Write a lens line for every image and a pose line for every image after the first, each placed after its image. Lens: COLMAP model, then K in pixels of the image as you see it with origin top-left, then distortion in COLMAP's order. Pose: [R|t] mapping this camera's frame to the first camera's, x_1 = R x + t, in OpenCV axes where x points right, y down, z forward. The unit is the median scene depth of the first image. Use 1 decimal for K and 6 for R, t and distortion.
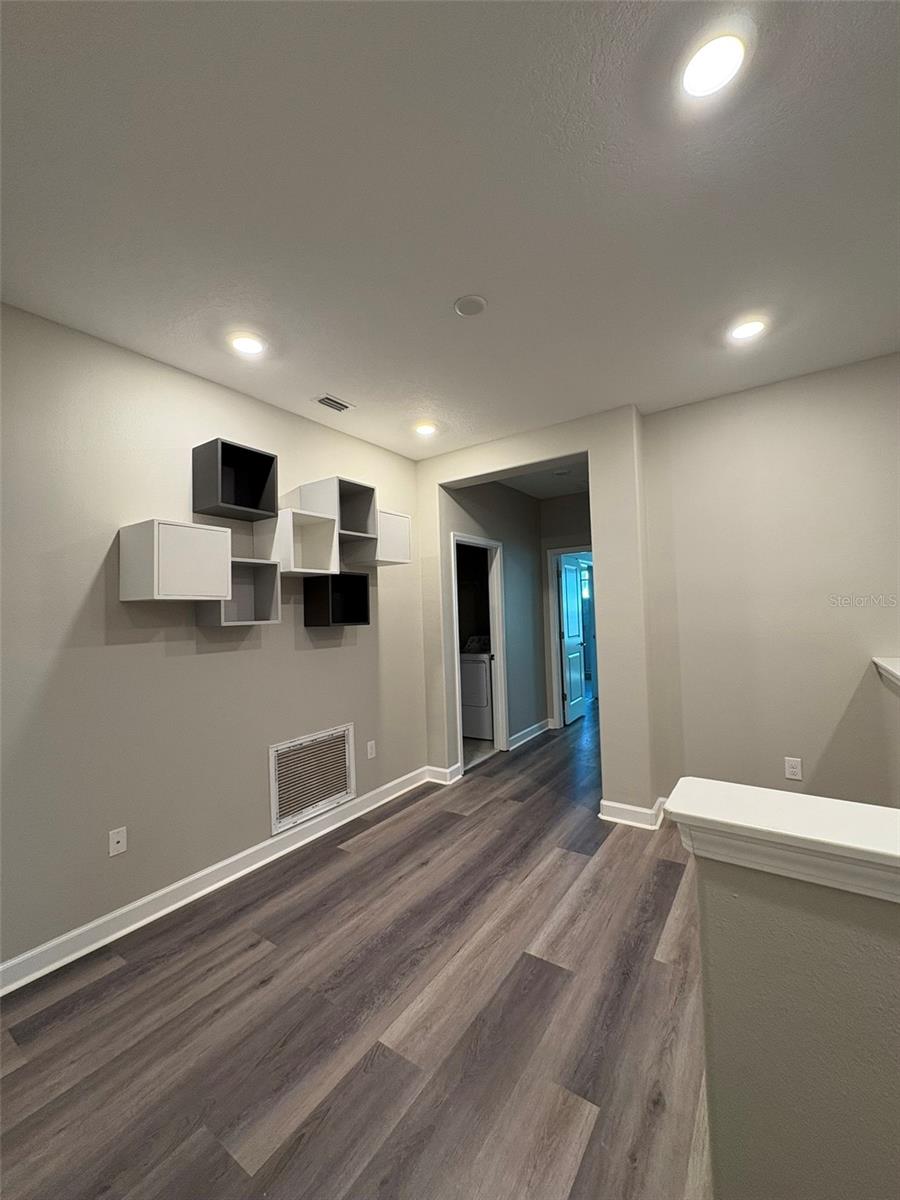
lens RADIAL K [[481.4, 0, 450.0], [0, 481.4, 597.5], [0, 0, 1]] dist [-0.001743, -0.000117]
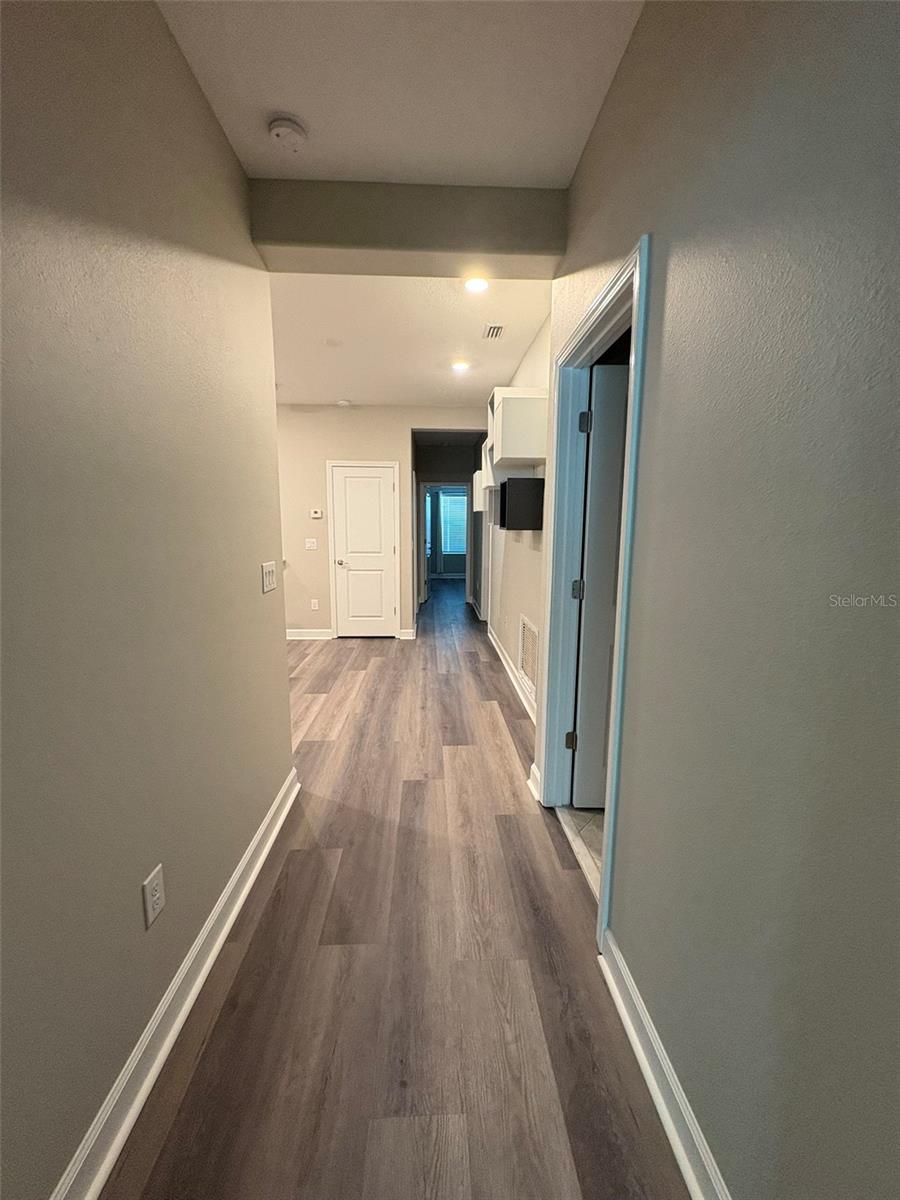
lens RADIAL K [[481.4, 0, 449.3], [0, 481.4, 599.0], [0, 0, 1]] dist [-0.001743, -0.000117]
pose [[-0.798391, 0.120647, -0.589929, 0.626877], [0.041185, 0.988369, 0.146394, 0.054083], [0.600729, 0.092583, -0.794074, 2.019445]]
